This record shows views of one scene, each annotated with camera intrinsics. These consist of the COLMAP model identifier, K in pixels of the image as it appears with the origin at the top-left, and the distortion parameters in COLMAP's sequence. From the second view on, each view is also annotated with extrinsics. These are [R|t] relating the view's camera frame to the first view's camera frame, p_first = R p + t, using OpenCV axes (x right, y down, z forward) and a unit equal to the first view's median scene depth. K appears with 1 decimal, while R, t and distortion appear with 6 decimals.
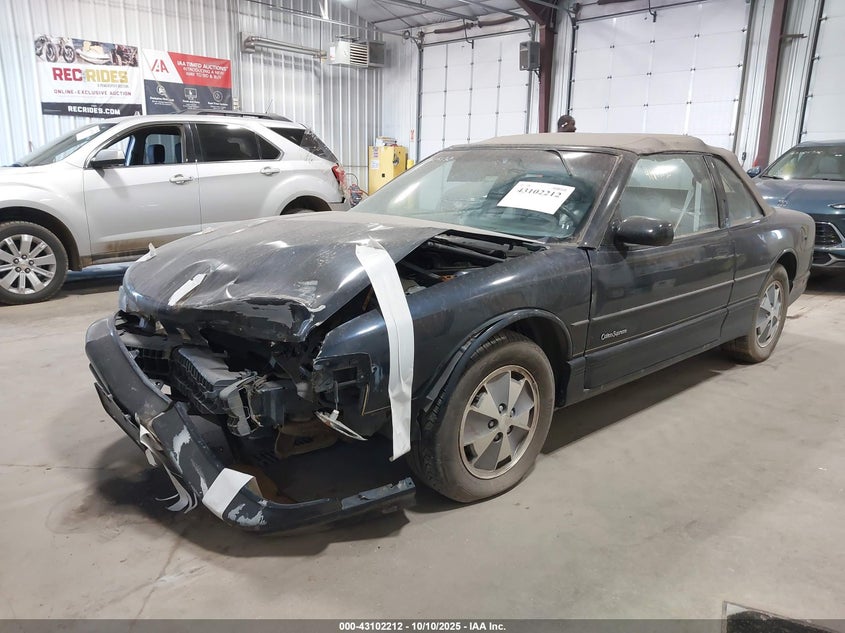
lens RADIAL K [[653.0, 0, 422.5], [0, 653.0, 298.6], [0, 0, 1]] dist [0.110454, -0.214106]
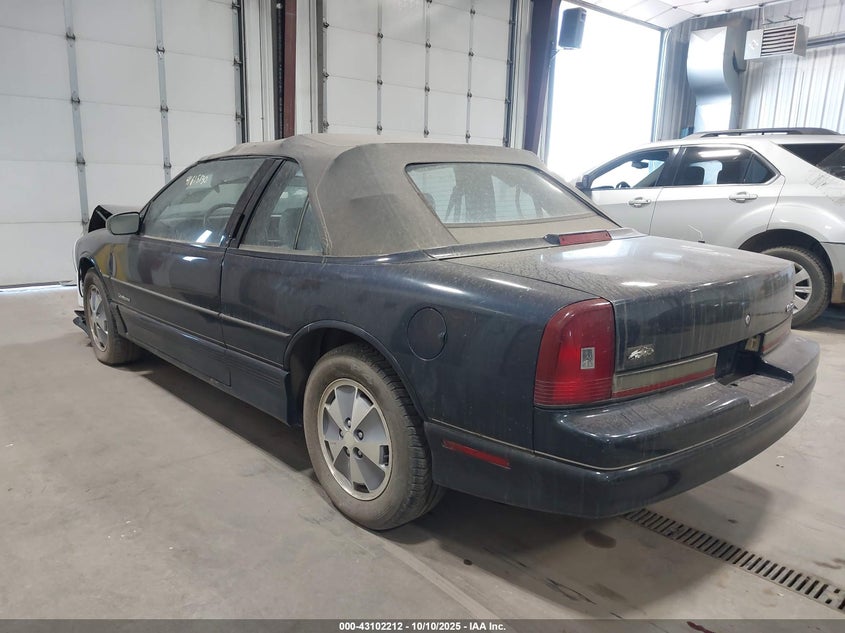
lens RADIAL K [[654.8, 0, 422.5], [0, 654.8, 316.5], [0, 0, 1]] dist [0.068546, 0.001978]
pose [[0.248217, 0.193026, -0.949278, 0.988036], [-0.227153, 0.964222, 0.136668, -0.132955], [0.941695, 0.181708, 0.283183, 0.769680]]
